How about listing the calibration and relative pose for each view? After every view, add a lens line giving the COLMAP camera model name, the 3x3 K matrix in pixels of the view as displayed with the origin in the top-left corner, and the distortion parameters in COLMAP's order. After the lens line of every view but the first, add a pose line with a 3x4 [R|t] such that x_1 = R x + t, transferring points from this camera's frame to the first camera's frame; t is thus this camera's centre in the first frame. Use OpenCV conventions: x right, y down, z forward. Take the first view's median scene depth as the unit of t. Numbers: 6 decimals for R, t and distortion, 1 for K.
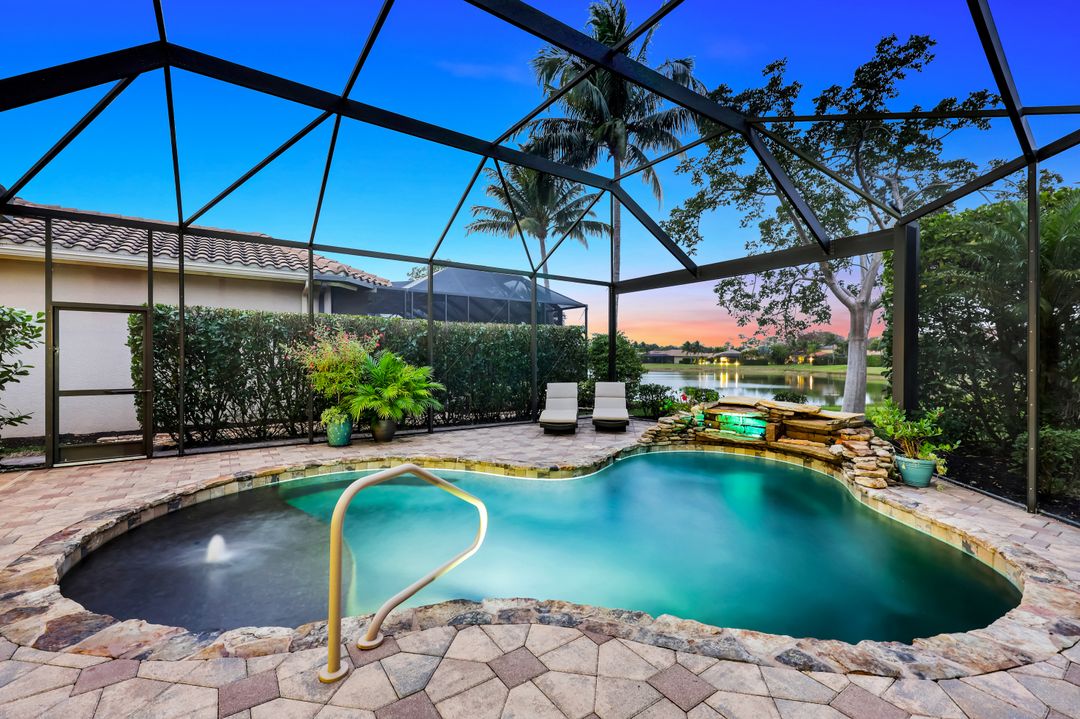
lens RADIAL K [[459.4, 0, 540.0], [0, 459.4, 359.5], [0, 0, 1]] dist [0.002572, 0.000358]
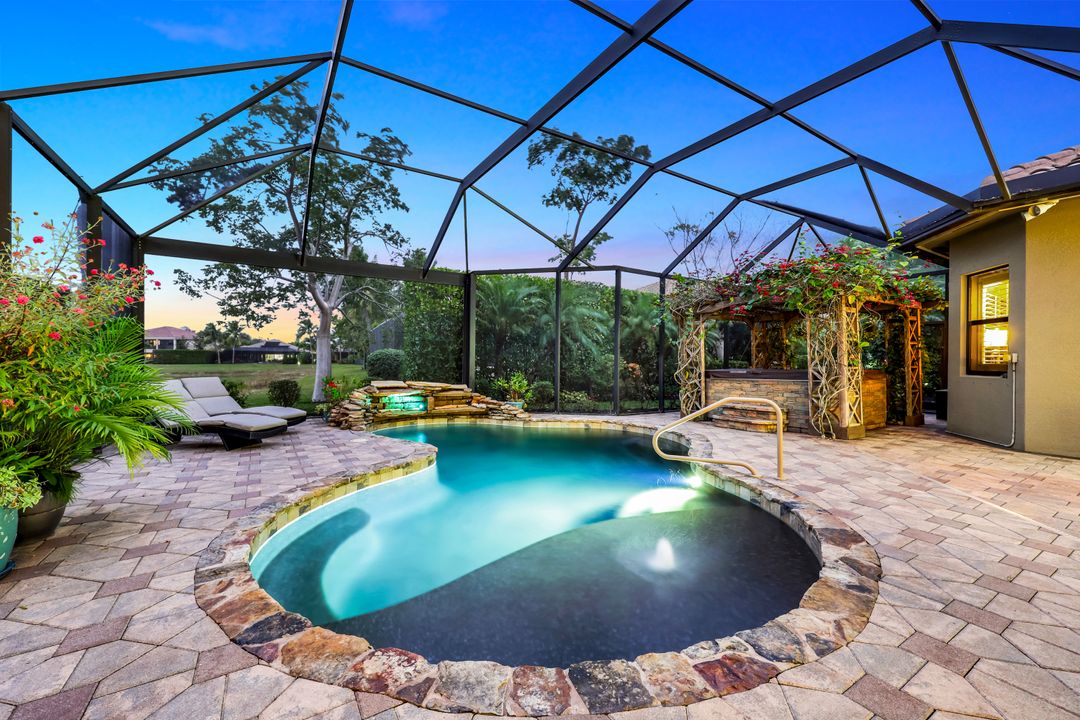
lens RADIAL K [[438.1, 0, 540.0], [0, 438.1, 360.0], [0, 0, 1]] dist [-0.000465, -0.000014]
pose [[0.040705, -0.002006, 0.999169, -0.720747], [-0.006356, 0.999977, 0.002266, 0.020767], [-0.999151, -0.006443, 0.040691, 0.564957]]
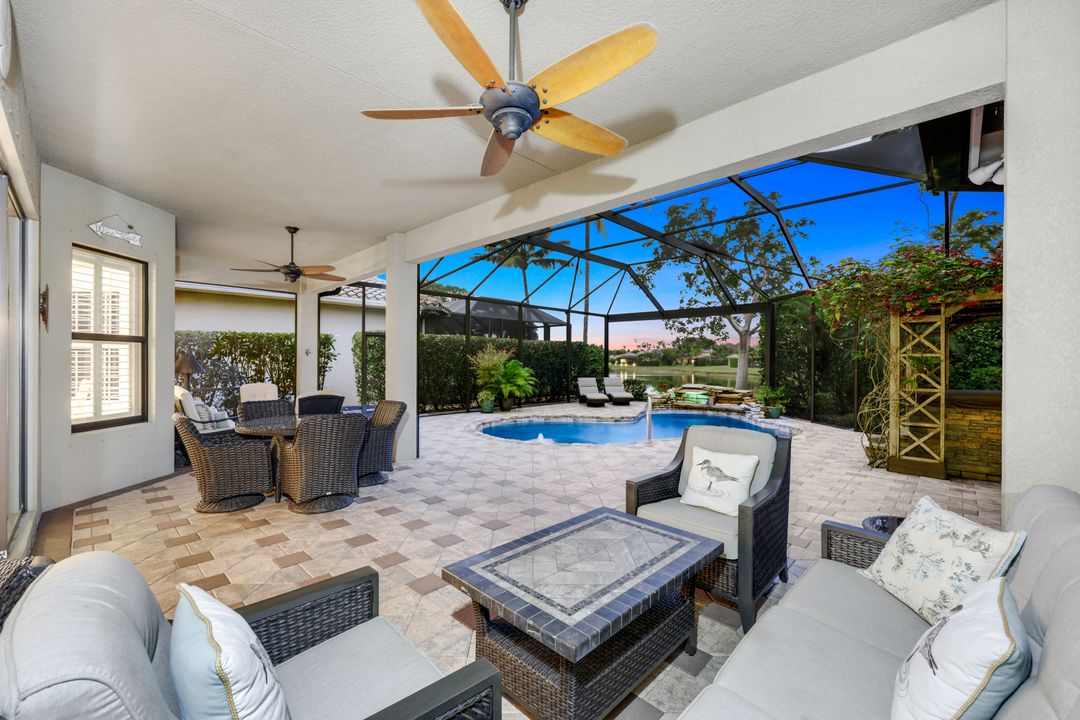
lens RADIAL K [[438.1, 0, 540.0], [0, 438.1, 360.0], [0, 0, 1]] dist [-0.000465, -0.000014]
pose [[0.980067, 0.003852, 0.198631, -0.561225], [-0.003661, 0.999992, -0.001324, -0.013316], [-0.198634, 0.000571, 0.980074, -0.667052]]
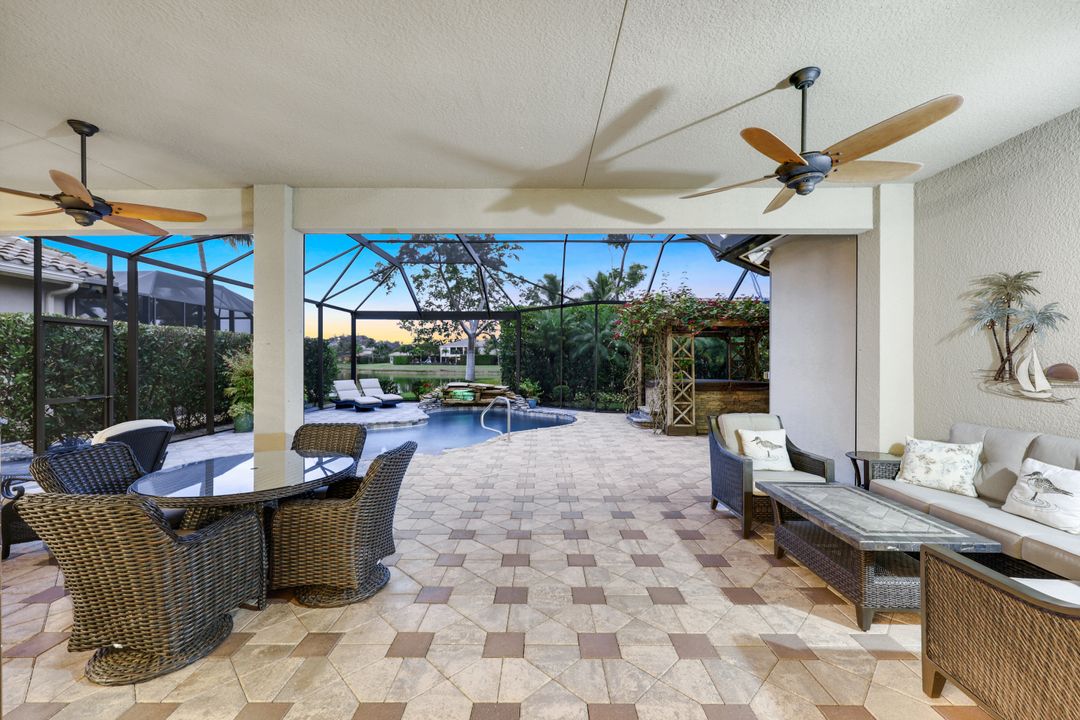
lens RADIAL K [[429.1, 0, 540.0], [0, 429.1, 360.0], [0, 0, 1]] dist [-0.000554, -0.000020]
pose [[0.577372, -0.000575, 0.816481, -0.932163], [-0.001784, 0.999996, 0.001966, -0.023146], [-0.816479, -0.002592, 0.577369, -0.409328]]
